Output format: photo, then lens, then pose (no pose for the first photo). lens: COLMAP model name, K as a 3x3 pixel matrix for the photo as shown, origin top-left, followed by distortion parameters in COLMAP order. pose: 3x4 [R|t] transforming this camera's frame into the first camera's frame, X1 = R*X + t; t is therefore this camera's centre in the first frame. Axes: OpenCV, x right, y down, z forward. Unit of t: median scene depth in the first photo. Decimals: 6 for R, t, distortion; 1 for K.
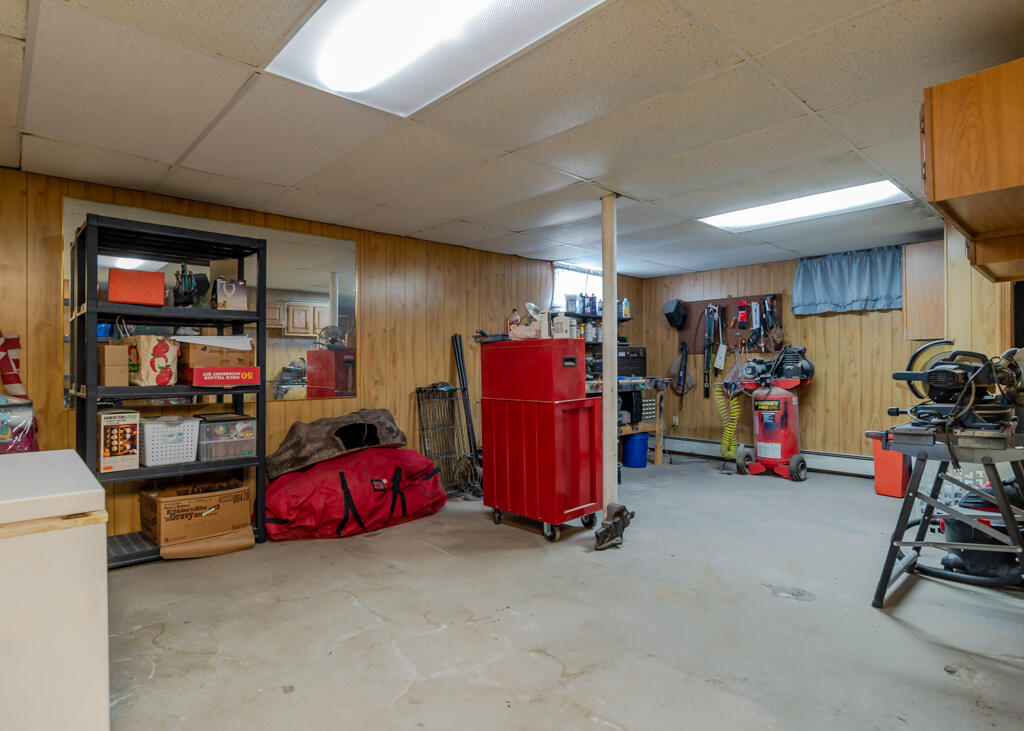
lens RADIAL K [[568.6, 0, 512.0], [0, 568.6, 365.5], [0, 0, 1]] dist [-0.042551, 0.024240]
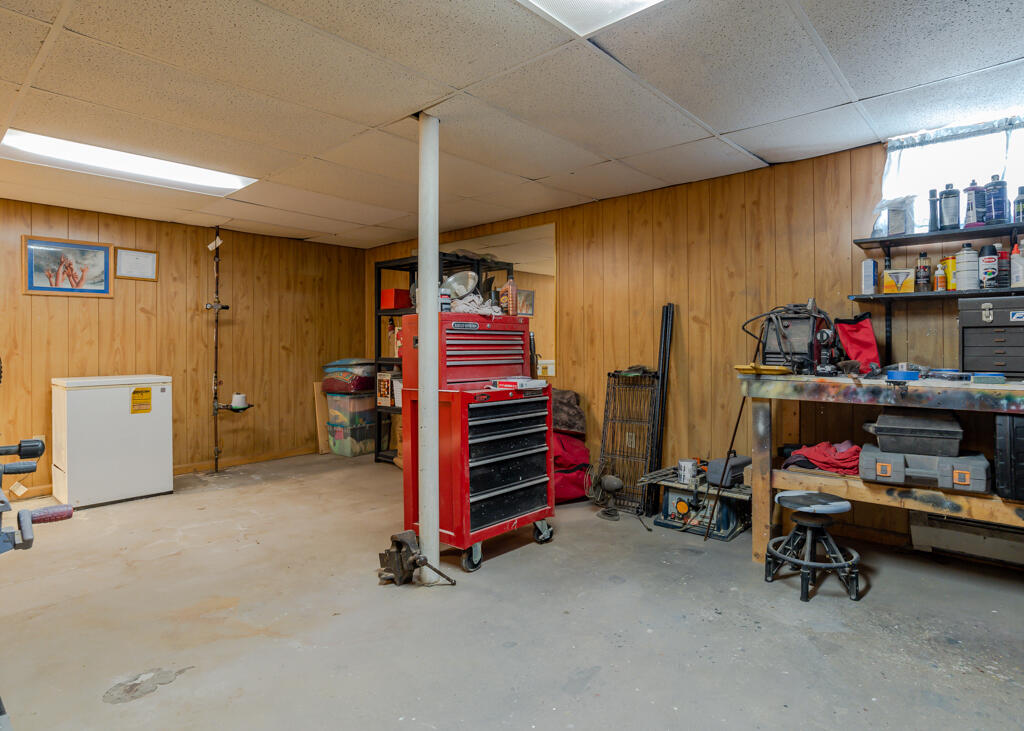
lens RADIAL K [[563.5, 0, 512.7], [0, 563.5, 345.5], [0, 0, 1]] dist [-0.041113, 0.013783]
pose [[0.090642, -0.002287, -0.995881, 0.697810], [-0.000649, 0.999997, -0.002356, 0.002879], [0.995883, 0.000860, 0.090640, 0.809788]]
